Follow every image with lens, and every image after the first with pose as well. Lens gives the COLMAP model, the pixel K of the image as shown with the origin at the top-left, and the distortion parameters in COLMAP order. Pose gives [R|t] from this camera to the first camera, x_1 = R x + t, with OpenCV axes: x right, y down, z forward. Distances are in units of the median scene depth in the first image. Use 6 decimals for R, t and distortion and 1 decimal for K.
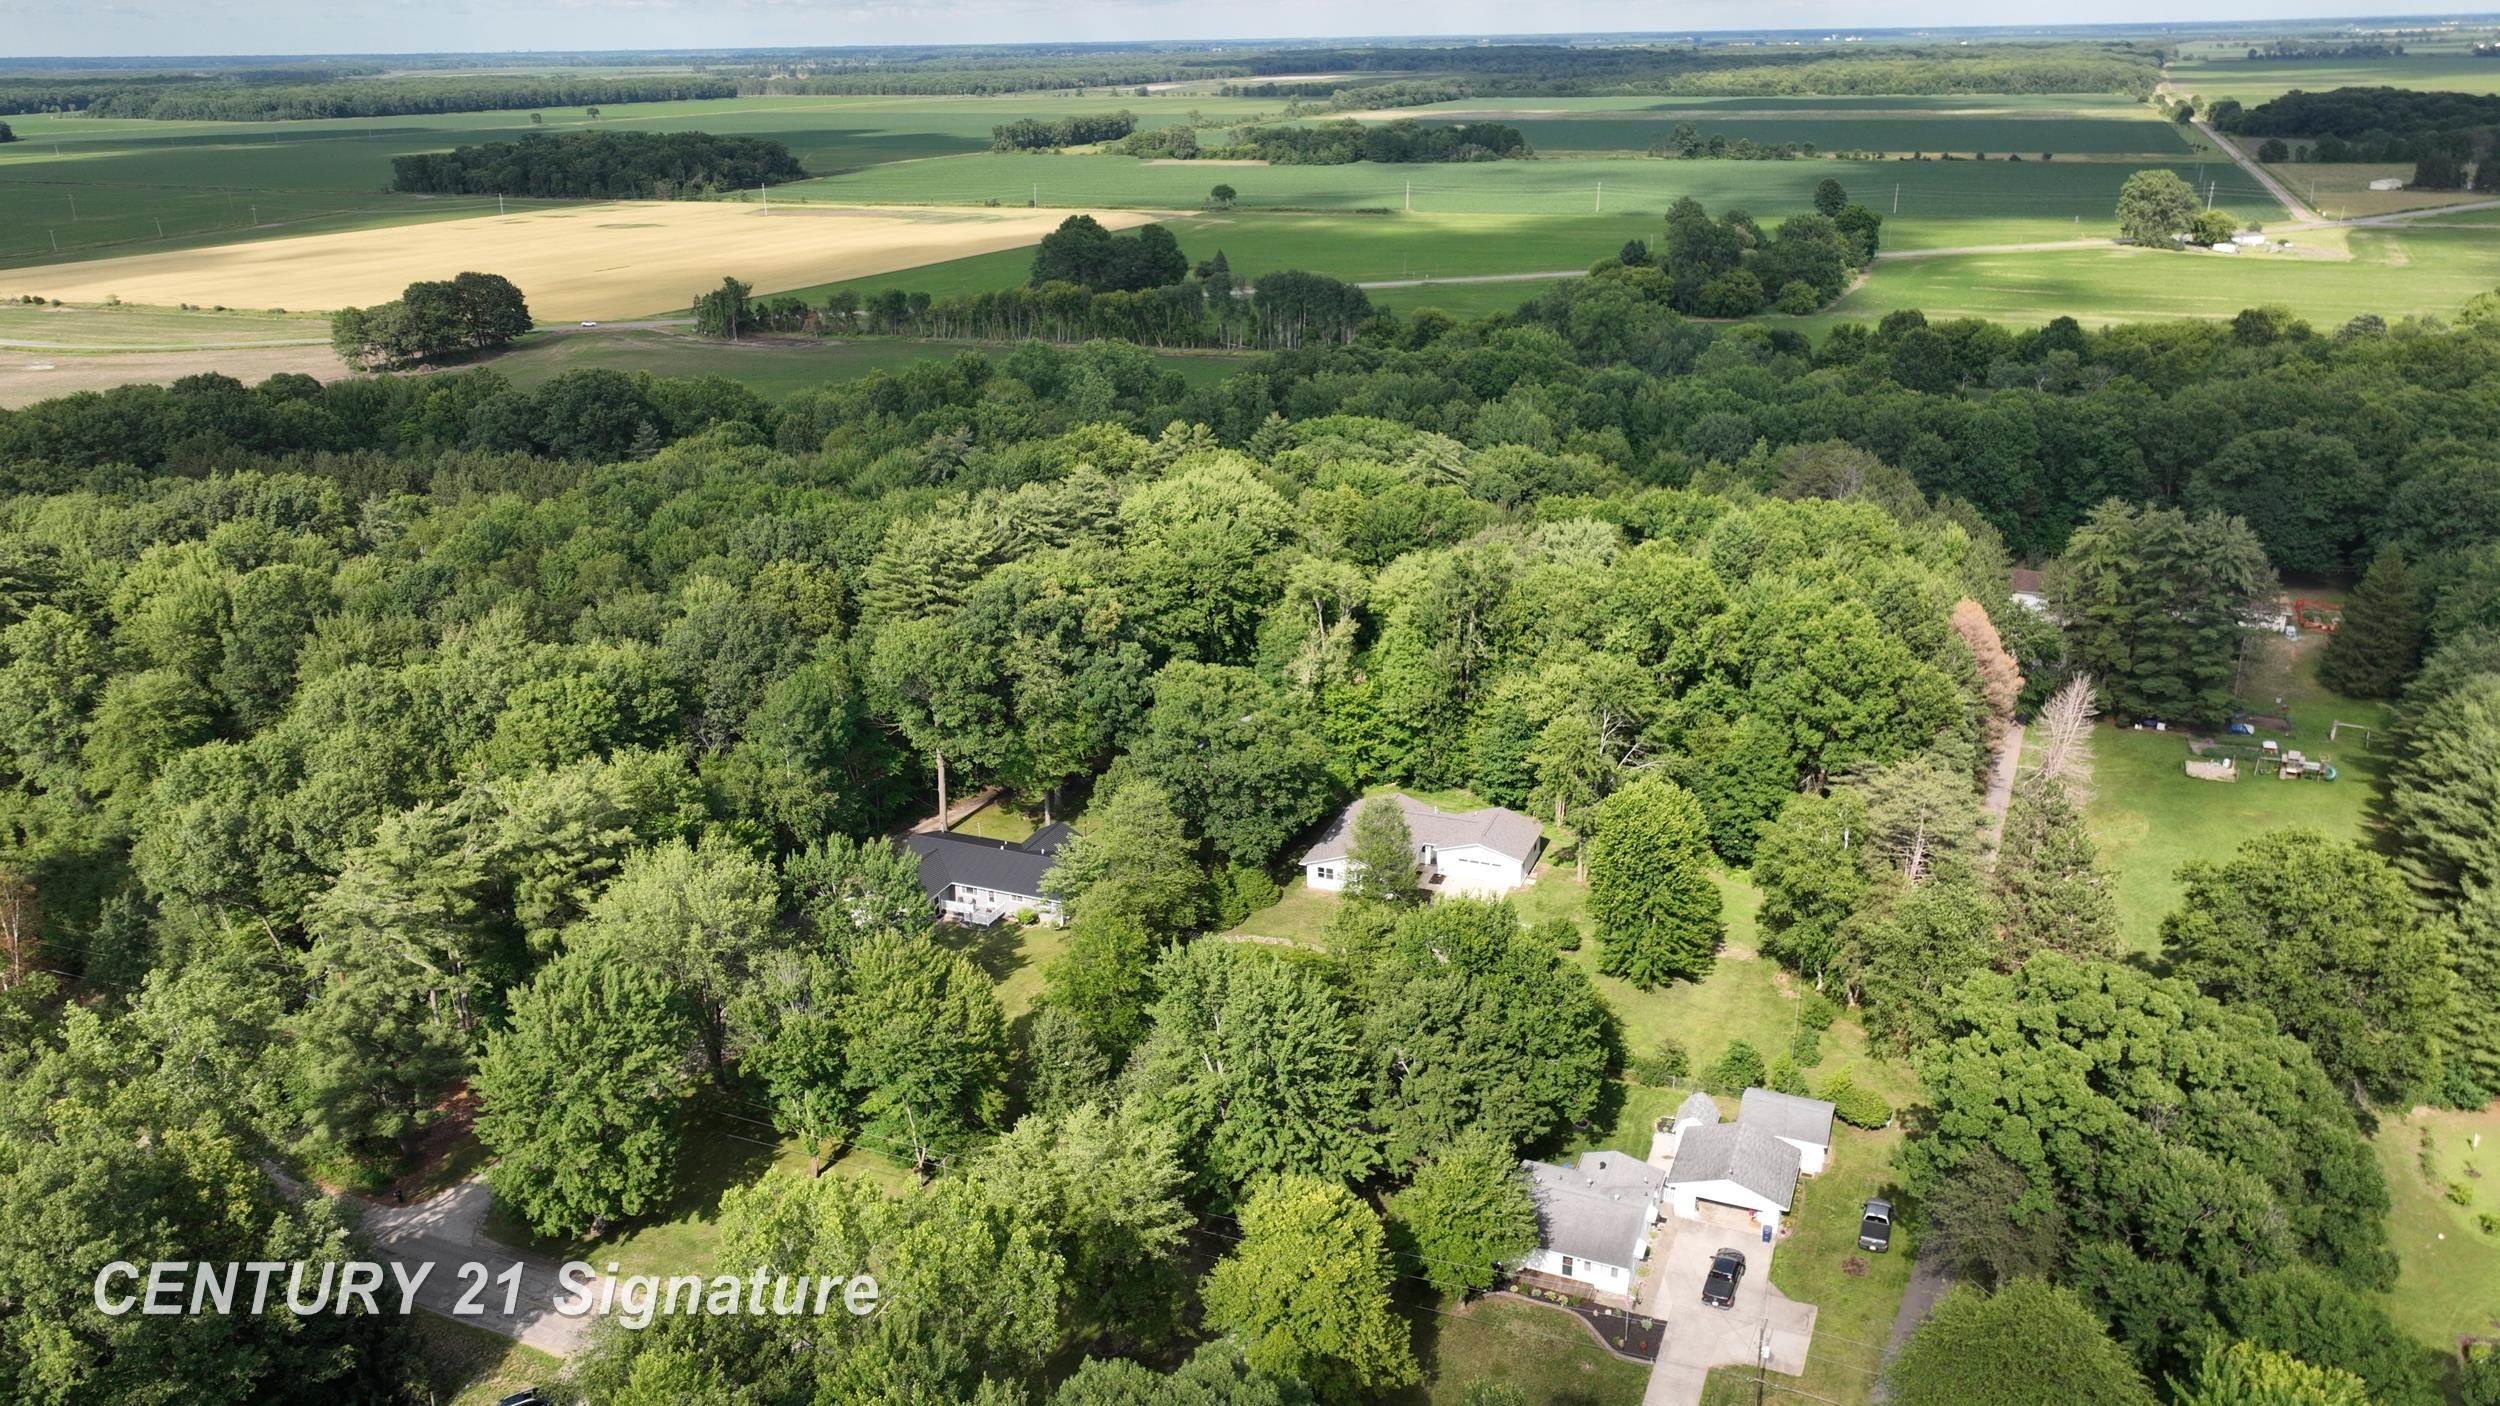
lens RADIAL K [[1779.2, 0, 1253.8], [0, 1779.2, 709.8], [0, 0, 1]] dist [0.001254, 0.022062]
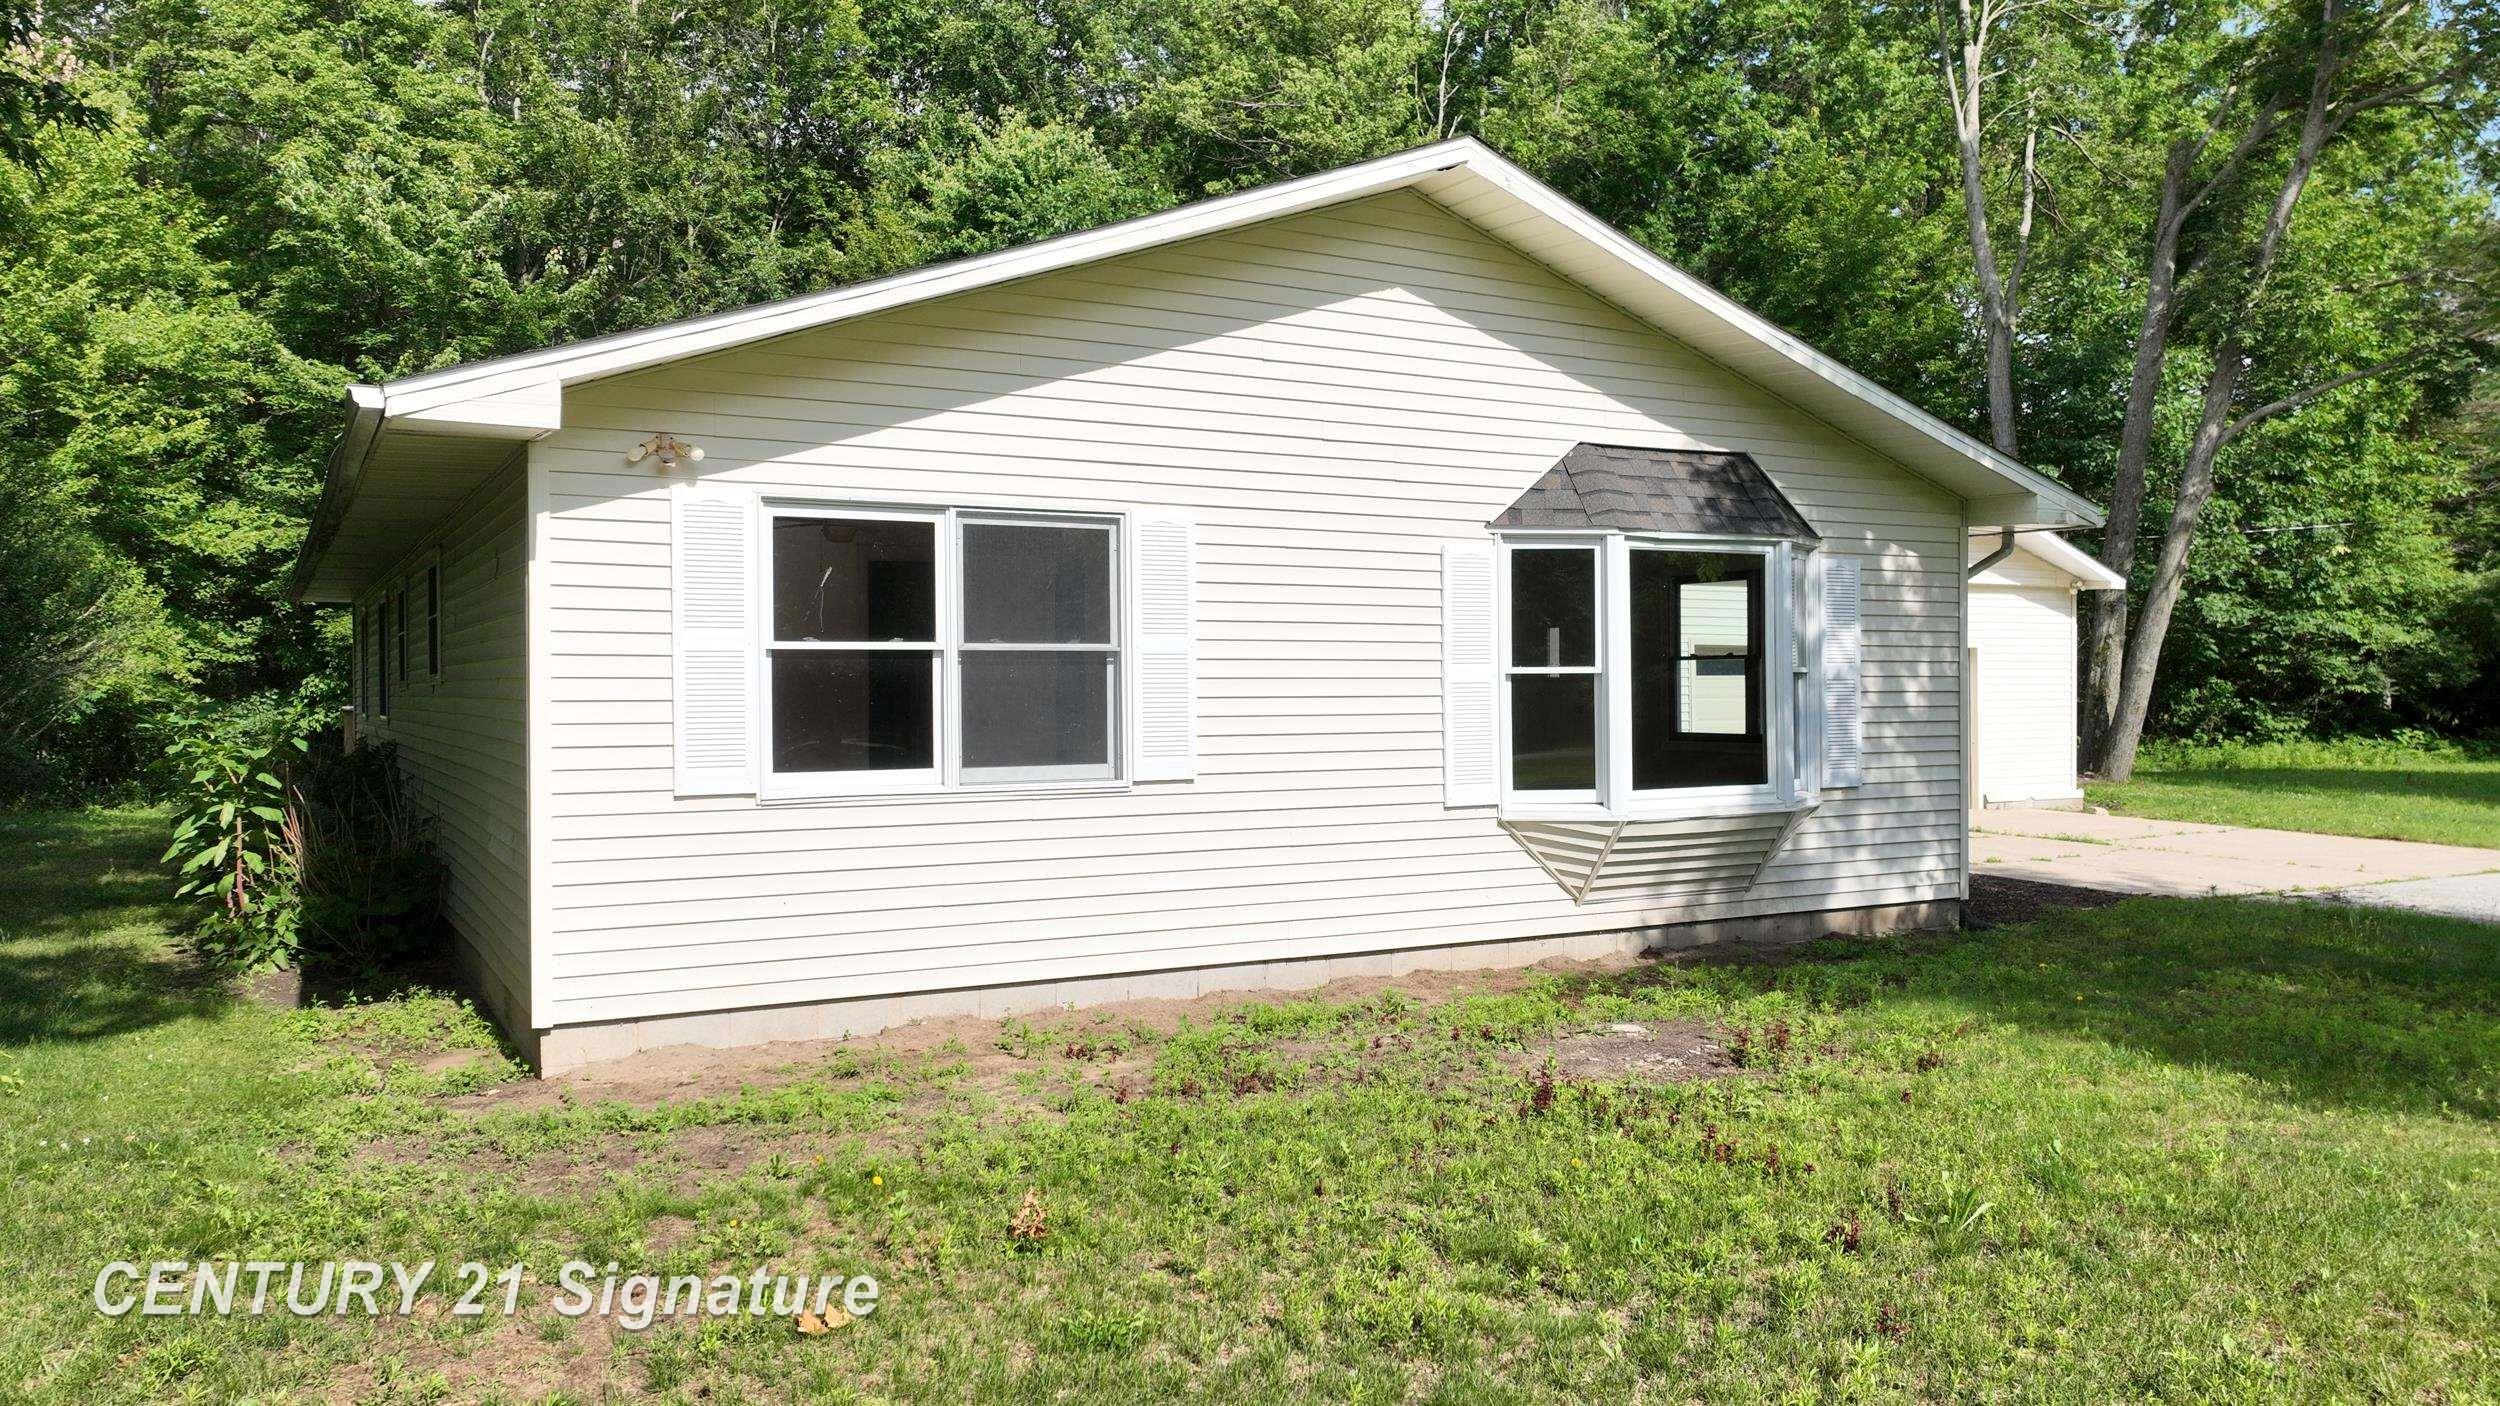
lens RADIAL K [[1804.7, 0, 1286.6], [0, 1804.7, 698.8], [0, 0, 1]] dist [0.007078, 0.000045]
pose [[0.626314, 0.003033, 0.779565, 0.007309], [0.272088, 0.936256, -0.222243, 0.098902], [-0.730547, 0.351304, 0.585566, 0.896098]]
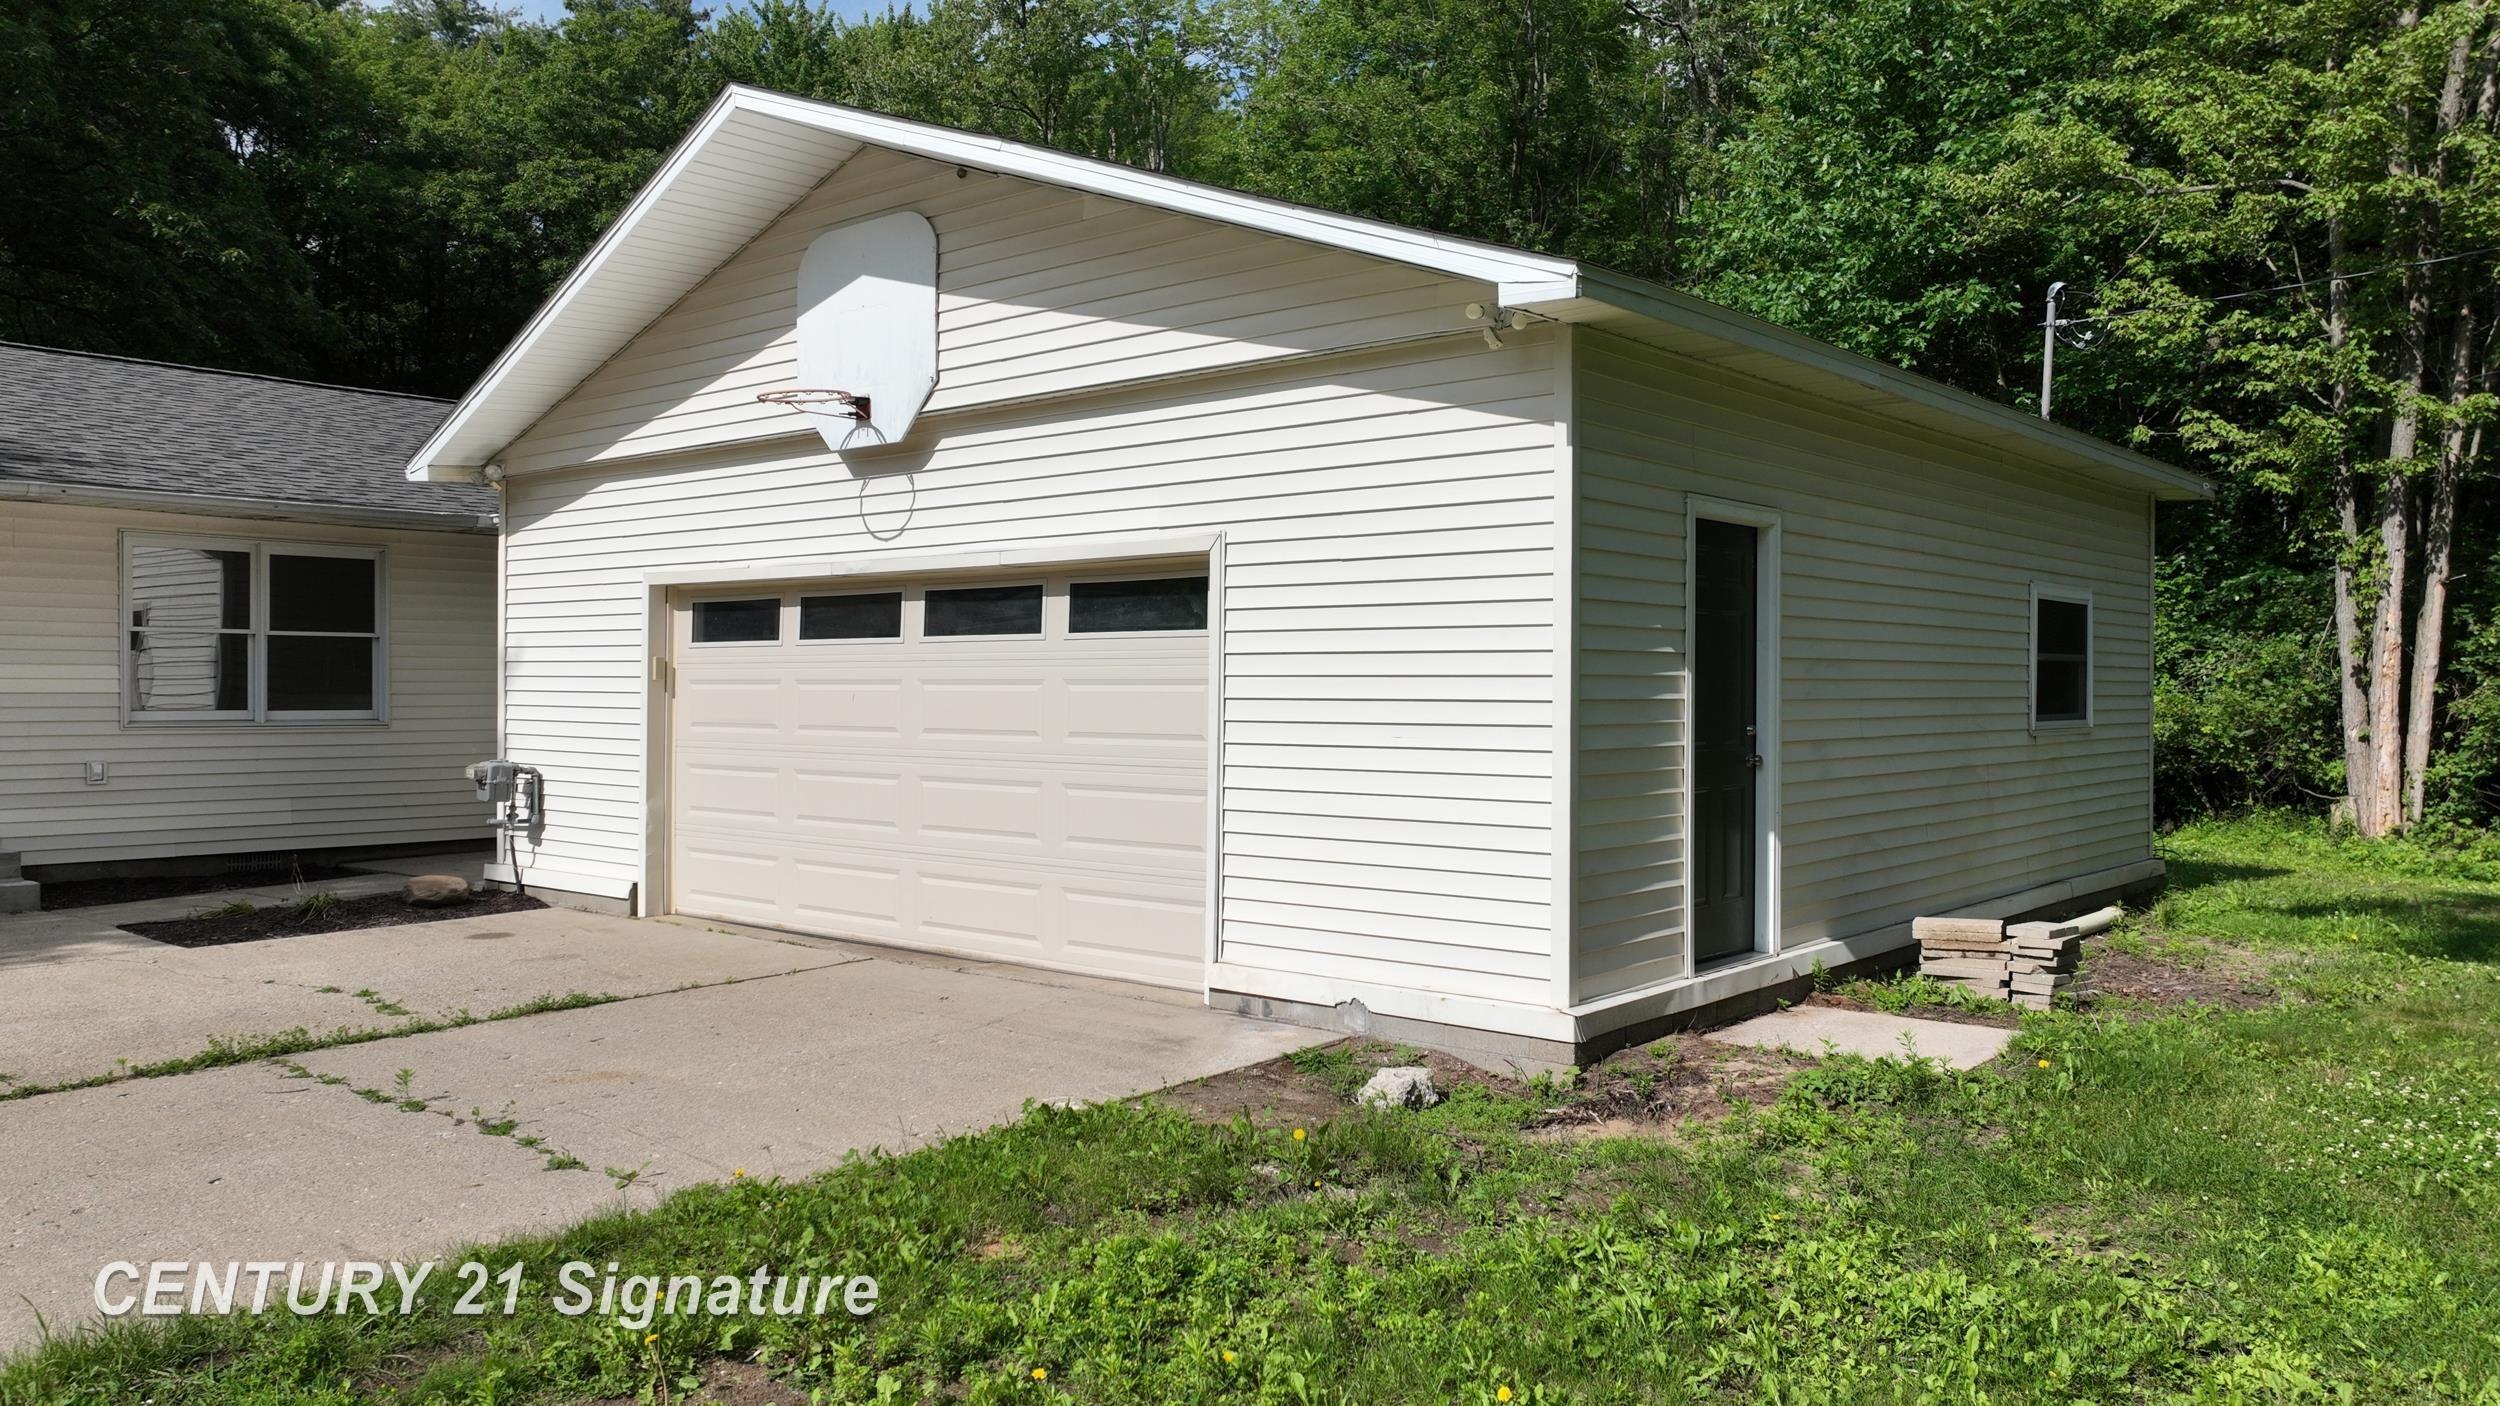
lens RADIAL K [[1801.3, 0, 1250.0], [0, 1801.3, 703.0], [0, 0, 1]] dist [0.003899, 0.005463]
pose [[0.945044, 0.018422, -0.326423, 0.145169], [-0.129269, 0.938110, -0.321309, 0.098572], [0.300302, 0.345847, 0.888937, 0.895028]]
